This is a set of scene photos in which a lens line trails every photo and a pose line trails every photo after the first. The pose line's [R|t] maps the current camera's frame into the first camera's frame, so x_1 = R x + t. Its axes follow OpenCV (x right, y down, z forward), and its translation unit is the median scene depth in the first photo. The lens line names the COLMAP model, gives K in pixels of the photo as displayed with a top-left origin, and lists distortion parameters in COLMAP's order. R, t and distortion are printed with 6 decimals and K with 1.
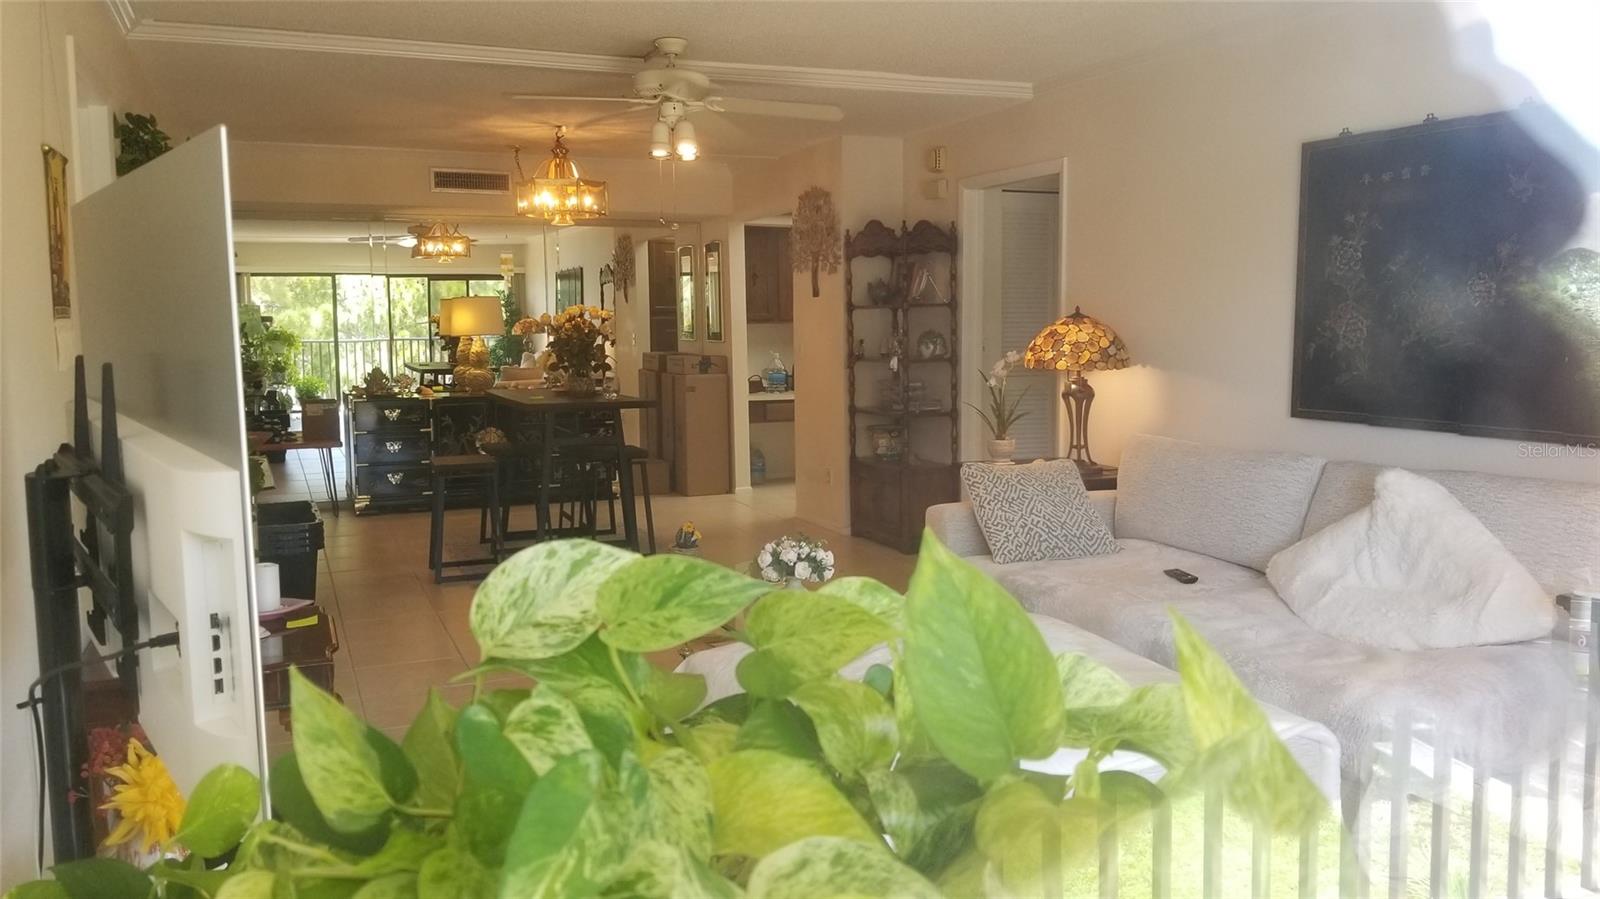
lens RADIAL K [[1215.7, 0, 802.6], [0, 1215.7, 445.6], [0, 0, 1]] dist [0.066660, -0.154271]
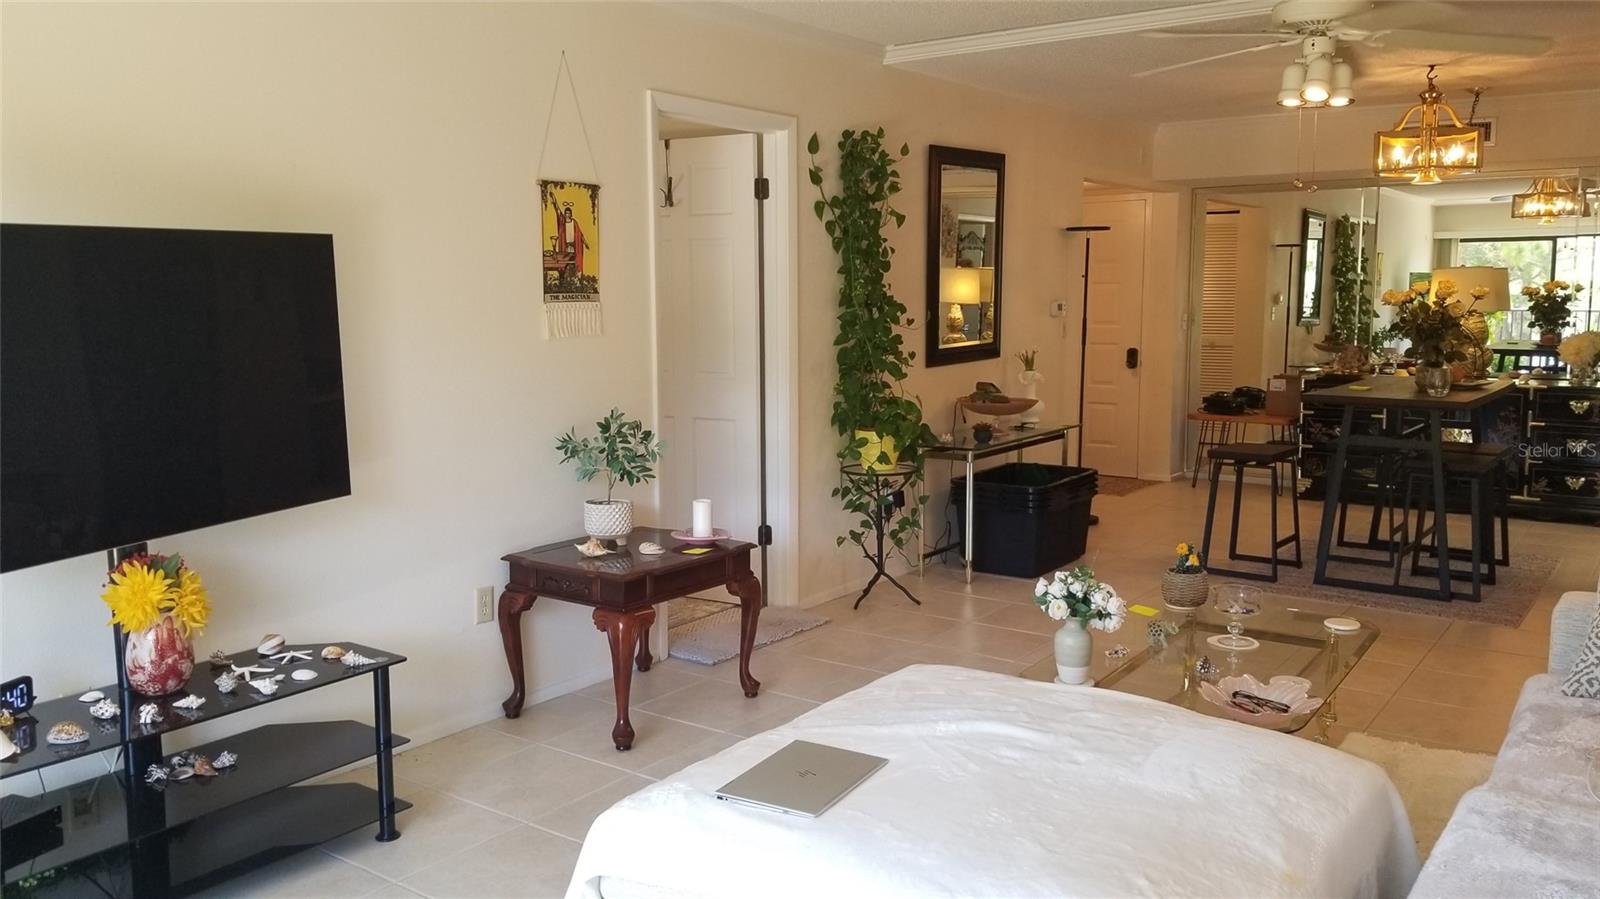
lens RADIAL K [[1224.3, 0, 797.9], [0, 1224.3, 444.9], [0, 0, 1]] dist [0.123694, -0.235079]
pose [[0.527314, 0.116194, -0.841688, 0.433212], [-0.092494, 0.992568, 0.079075, -0.044481], [0.844621, 0.036154, 0.534143, 0.267970]]
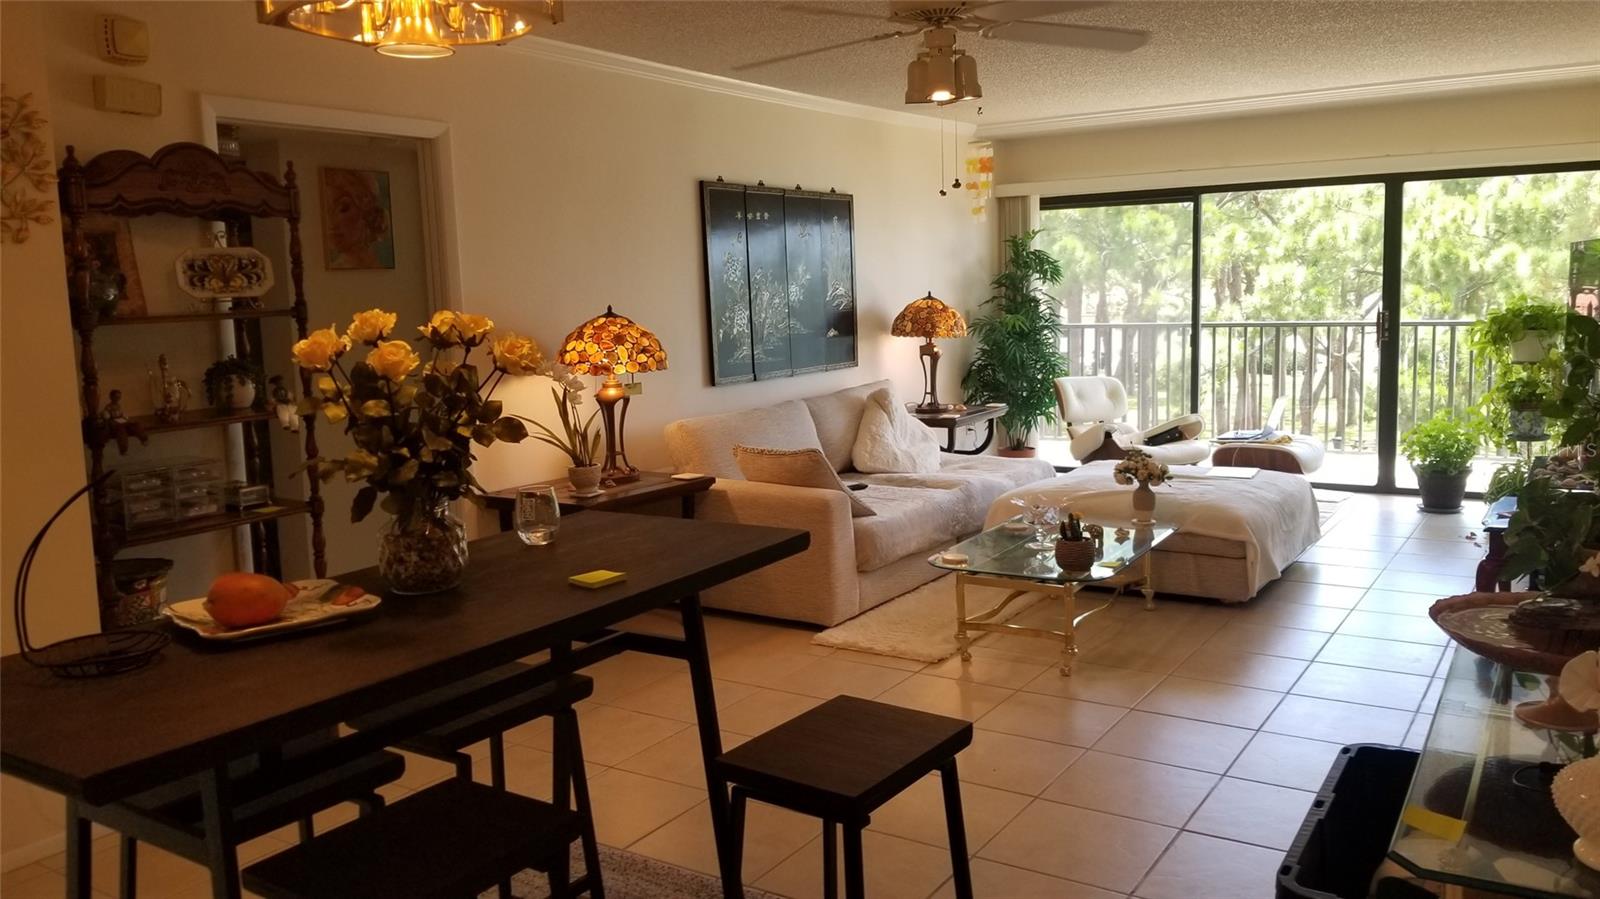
lens RADIAL K [[1224.3, 0, 797.9], [0, 1224.3, 444.9], [0, 0, 1]] dist [0.123694, -0.235079]
pose [[-0.568010, -0.073919, 0.819696, -0.682076], [0.128962, 0.975662, 0.177348, -0.169049], [-0.812855, 0.206445, -0.544653, 1.512933]]
